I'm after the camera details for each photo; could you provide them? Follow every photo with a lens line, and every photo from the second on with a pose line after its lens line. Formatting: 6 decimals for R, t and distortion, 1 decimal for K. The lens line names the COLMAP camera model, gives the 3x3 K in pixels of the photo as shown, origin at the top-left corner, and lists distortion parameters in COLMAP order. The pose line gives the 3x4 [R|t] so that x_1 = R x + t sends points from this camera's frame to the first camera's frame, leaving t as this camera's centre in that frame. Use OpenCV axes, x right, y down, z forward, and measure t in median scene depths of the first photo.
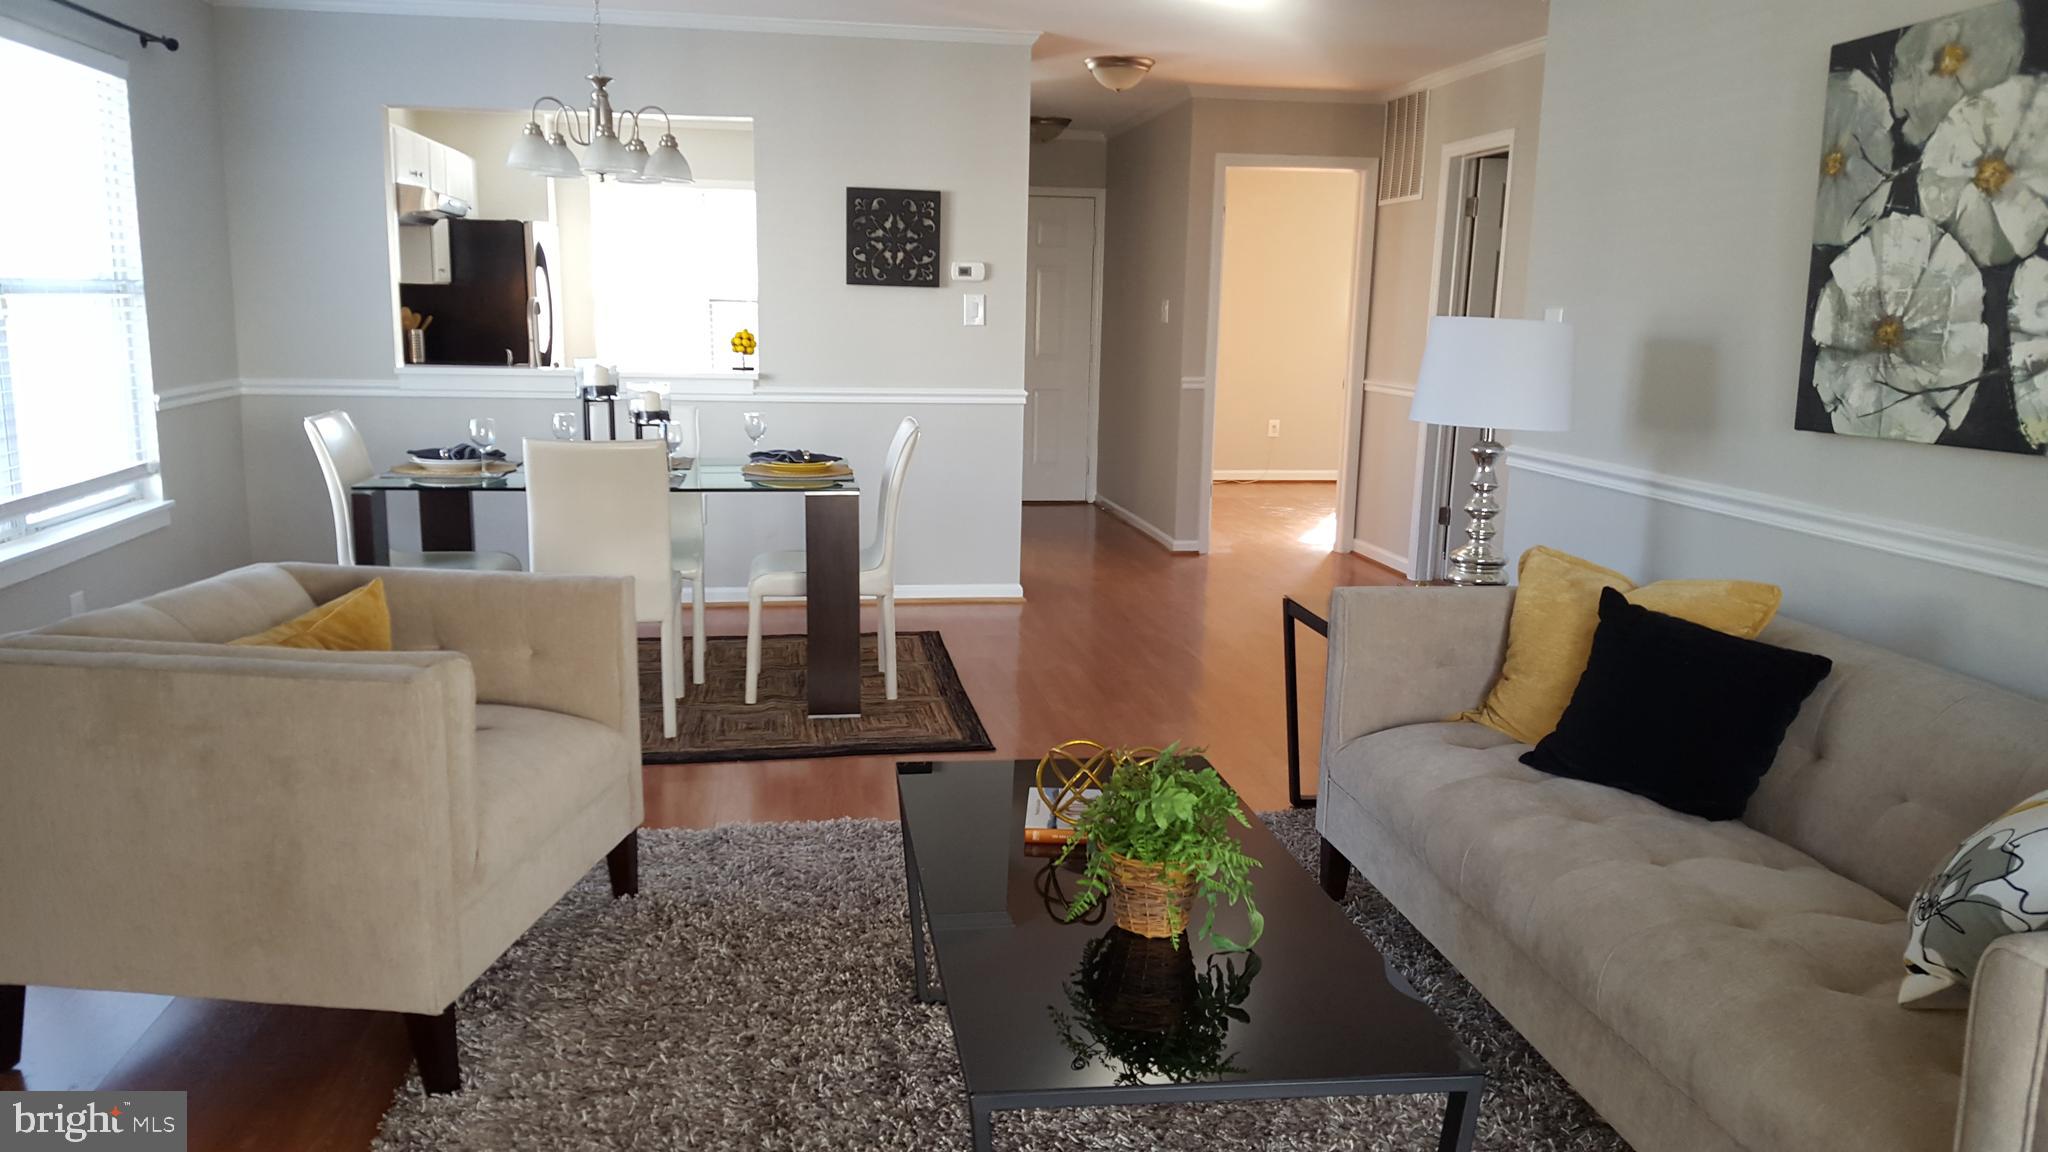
lens RADIAL K [[1511.3, 0, 984.5], [0, 1511.3, 594.3], [0, 0, 1]] dist [0.143235, -0.183793]
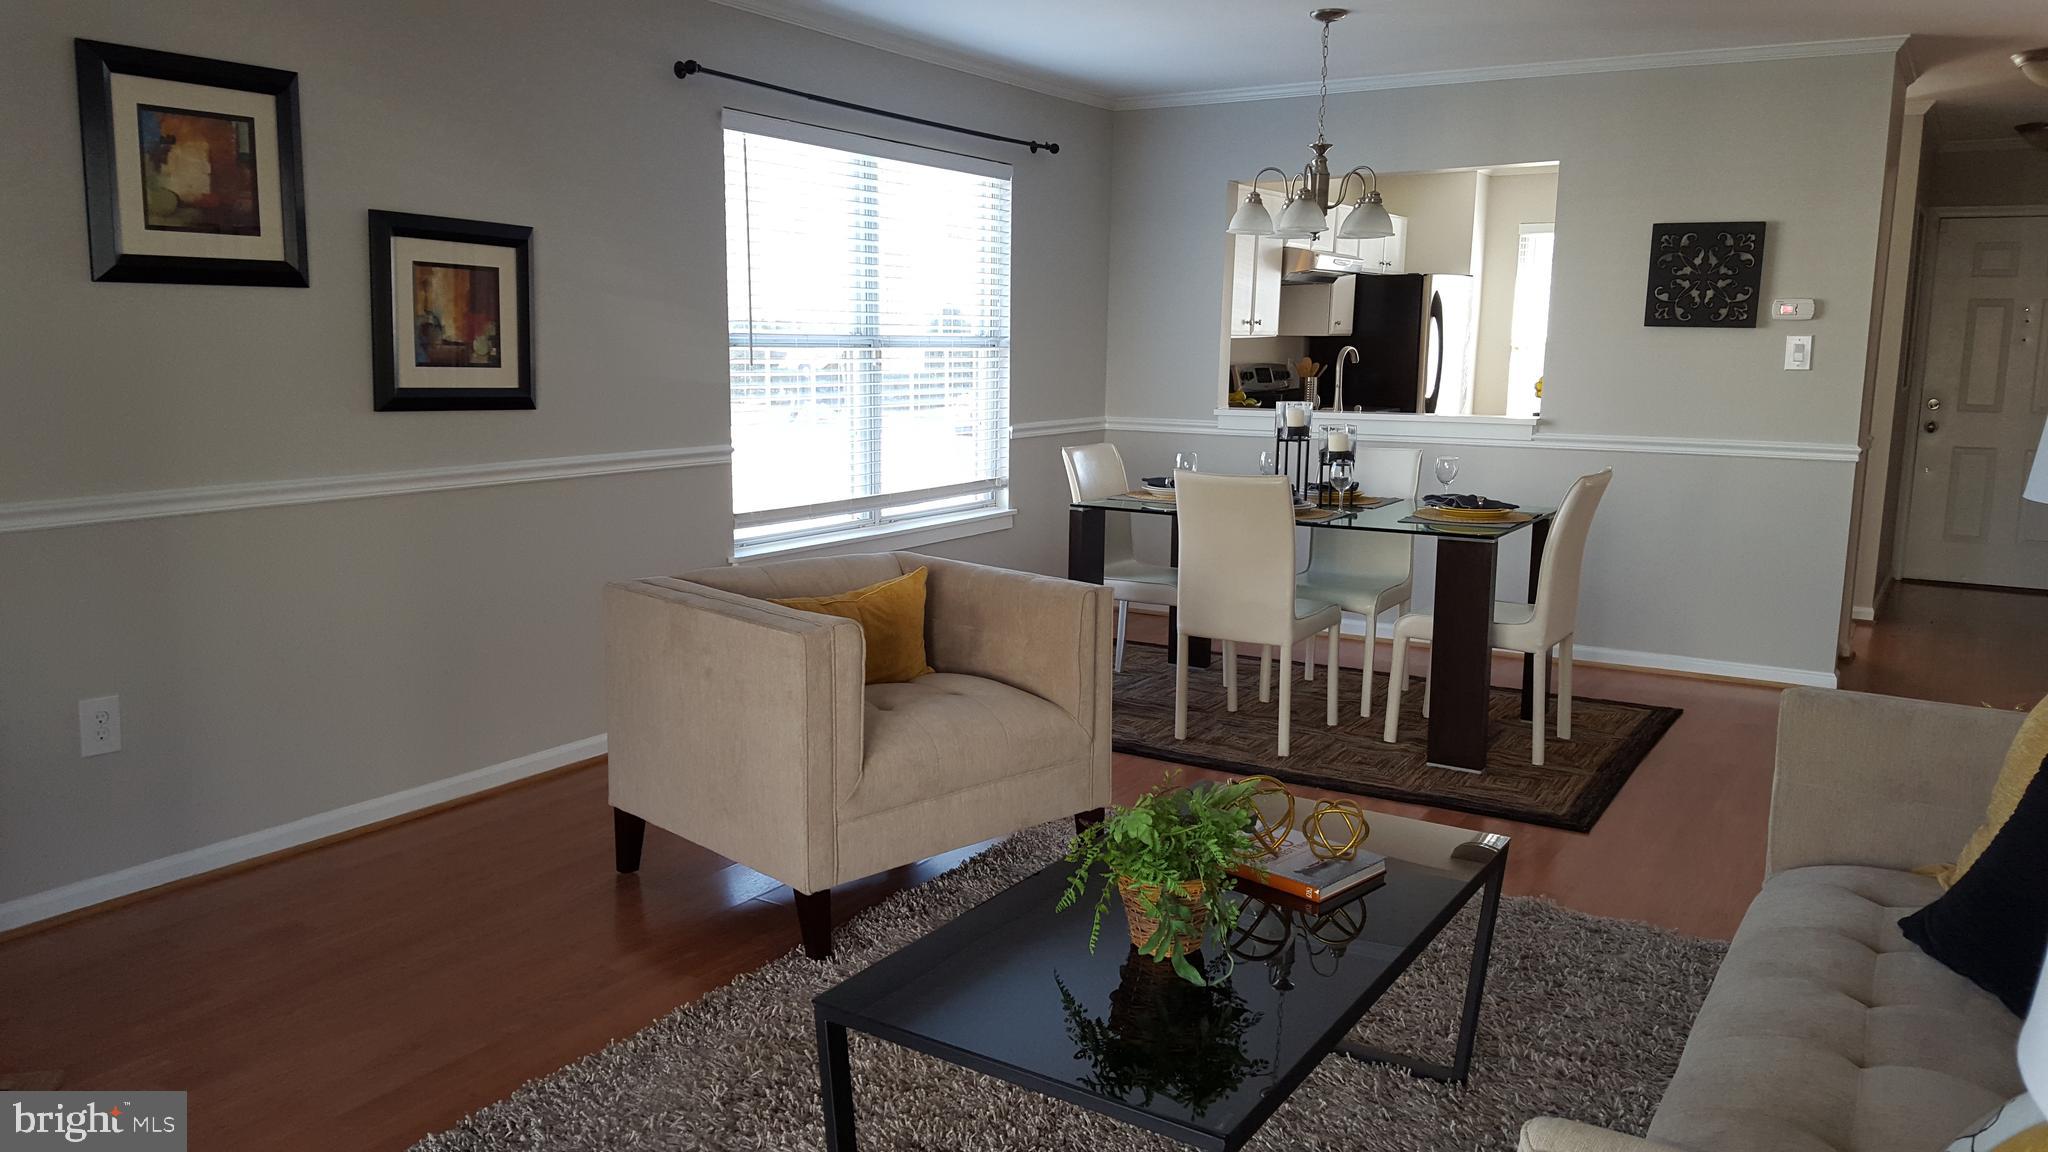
lens RADIAL K [[1510.3, 0, 1024.0], [0, 1510.3, 576.0], [0, 0, 1]] dist [0.184231, -0.320922]
pose [[0.763742, 0.094371, -0.638586, 0.299349], [-0.121498, 0.992591, 0.001376, -0.009450], [0.633984, 0.076536, 0.769549, 0.056234]]
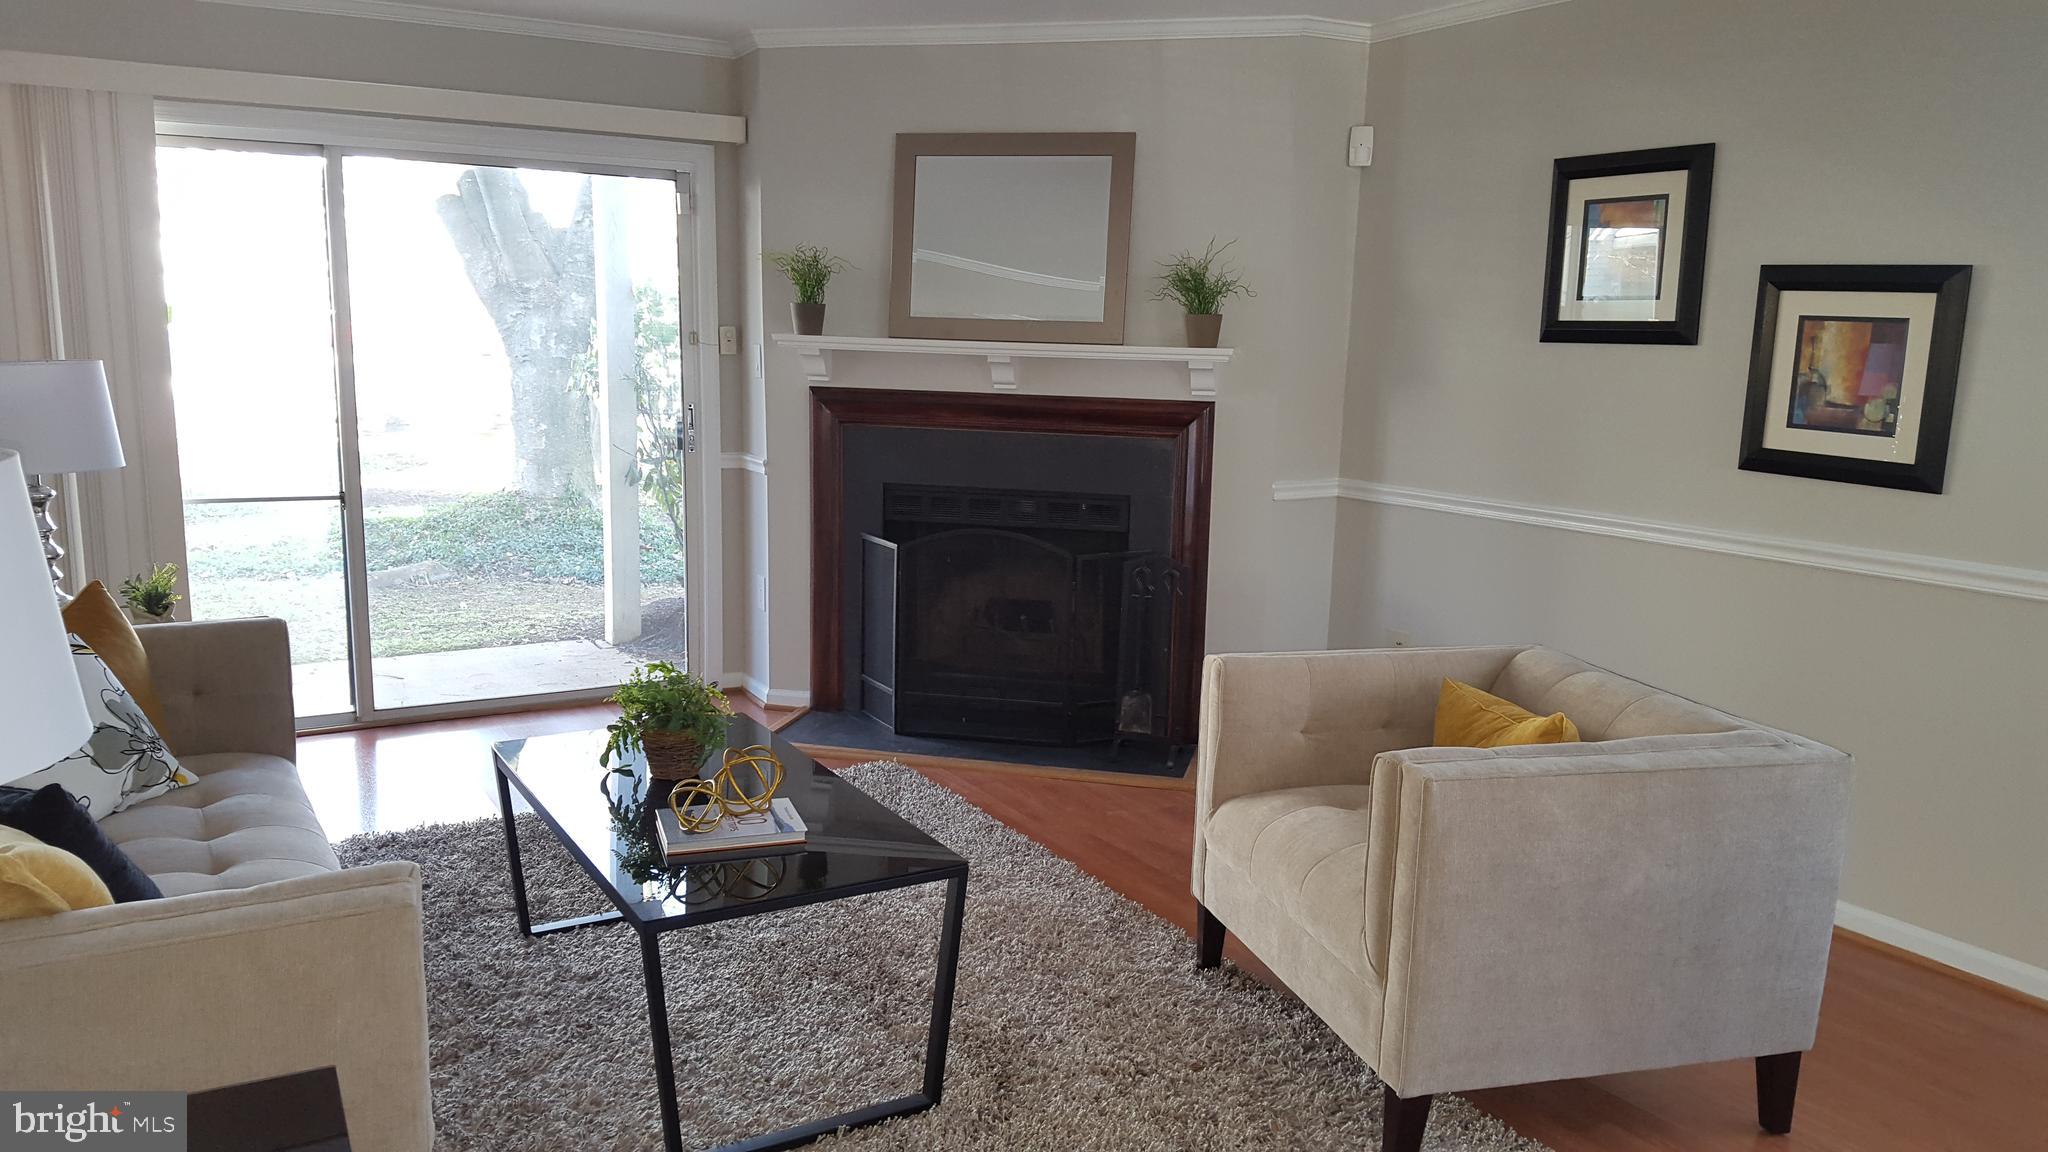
lens RADIAL K [[1506.1, 0, 1013.4], [0, 1506.1, 588.1], [0, 0, 1]] dist [0.170433, -0.281145]
pose [[-0.921802, 0.027297, -0.386698, 0.169492], [-0.112295, 0.935947, 0.333755, -0.223285], [0.371039, 0.351081, -0.859693, 1.044809]]
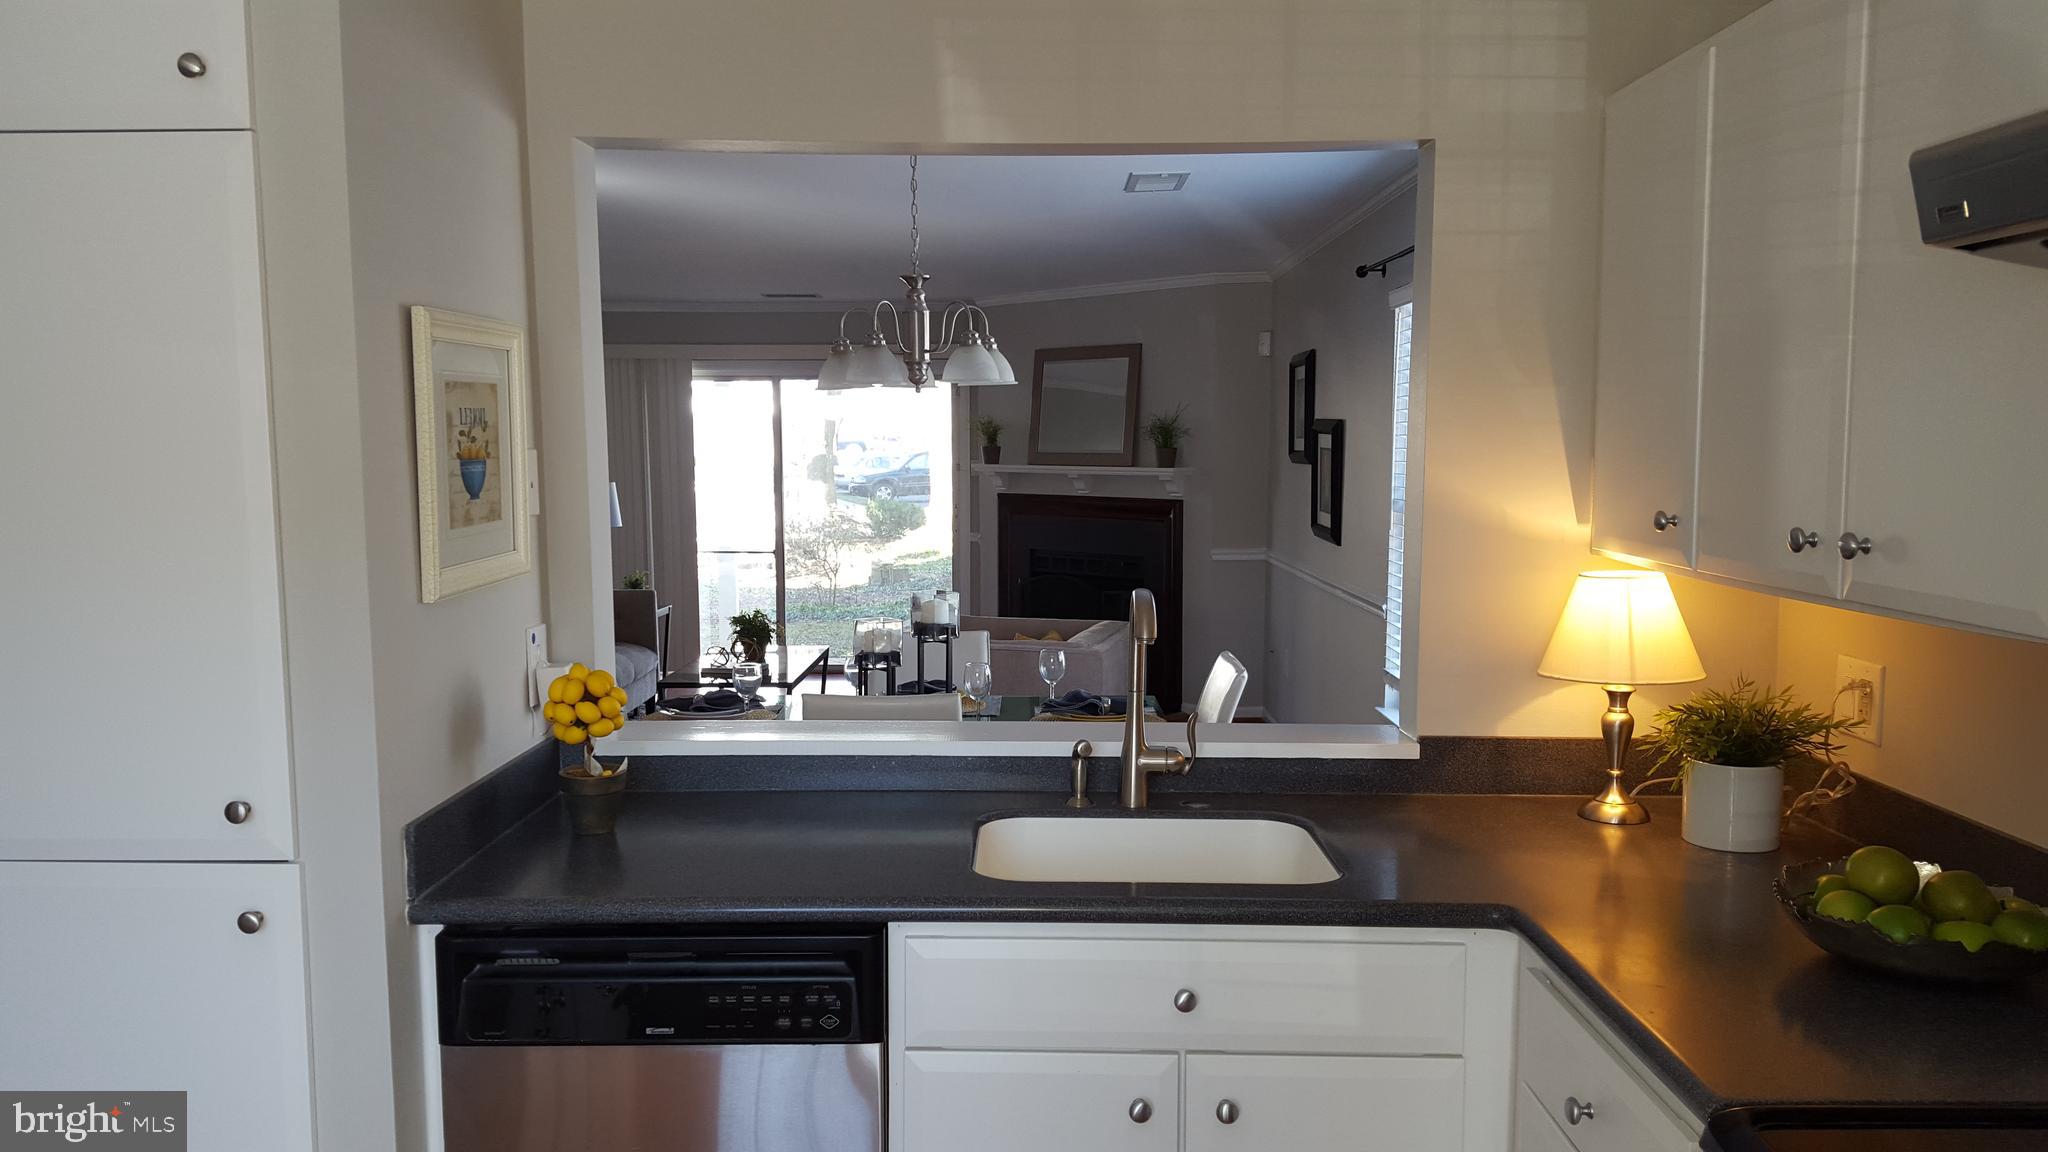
lens RADIAL K [[1506.1, 0, 1013.4], [0, 1506.1, 588.1], [0, 0, 1]] dist [0.170433, -0.281145]
pose [[-0.987490, -0.033176, 0.154152, -0.443644], [0.012231, 0.958553, 0.284652, -0.402267], [-0.157206, 0.282976, -0.946156, 1.819823]]
